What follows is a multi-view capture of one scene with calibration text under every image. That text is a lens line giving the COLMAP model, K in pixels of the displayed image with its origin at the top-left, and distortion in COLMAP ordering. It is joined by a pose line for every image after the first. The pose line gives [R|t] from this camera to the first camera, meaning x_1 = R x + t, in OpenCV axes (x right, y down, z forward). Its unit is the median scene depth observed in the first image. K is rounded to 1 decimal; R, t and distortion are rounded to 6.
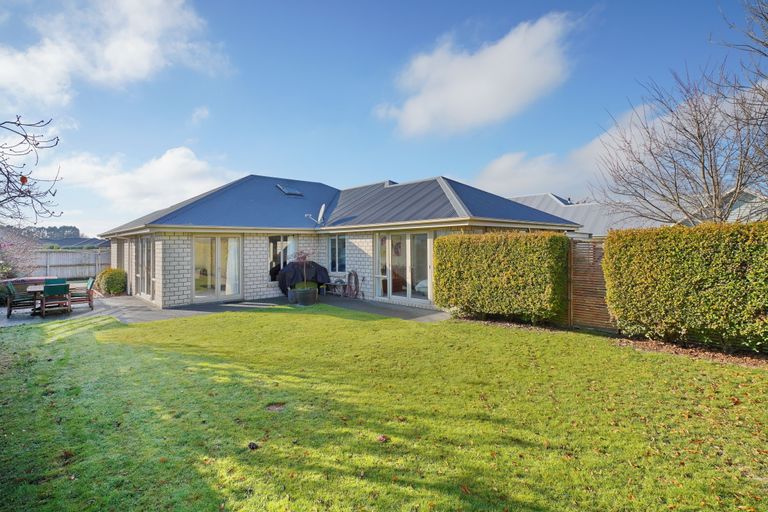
lens RADIAL K [[362.3, 0, 385.0], [0, 362.3, 241.3], [0, 0, 1]] dist [0.001464, 0.000637]
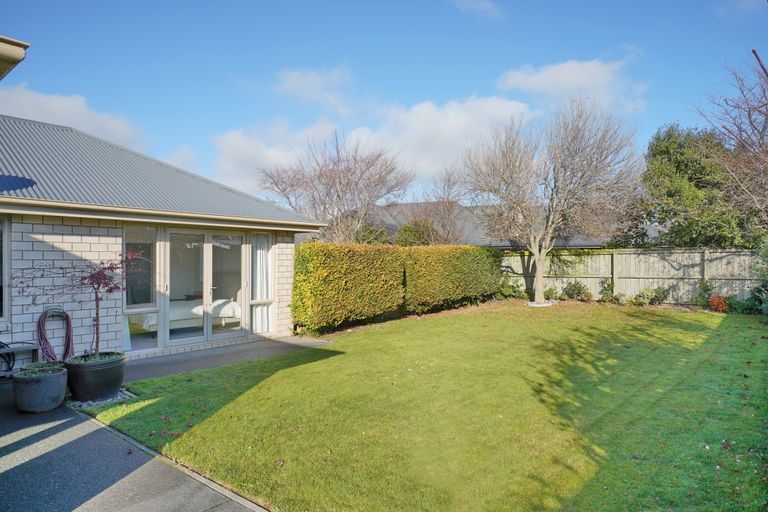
lens RADIAL K [[445.6, 0, 388.2], [0, 445.6, 258.9], [0, 0, 1]] dist [0.008673, 0.000225]
pose [[-0.075857, 0.019107, 0.996936, -0.664906], [-0.005990, 0.999790, -0.019617, 0.031755], [-0.997101, -0.007460, -0.075726, 0.668555]]
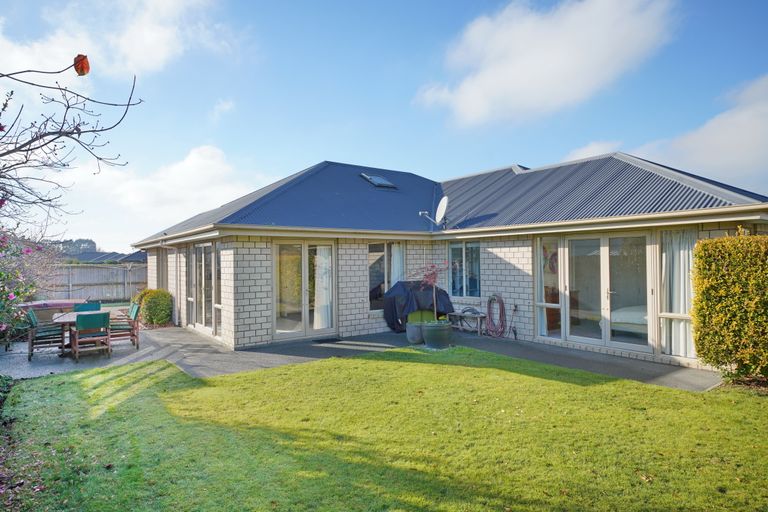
lens RADIAL K [[445.6, 0, 388.2], [0, 445.6, 258.9], [0, 0, 1]] dist [0.008673, 0.000225]
pose [[0.992772, -0.000156, -0.120018, -0.191105], [0.000883, 0.999982, 0.006010, 0.009865], [0.120015, -0.006072, 0.992754, 0.175233]]
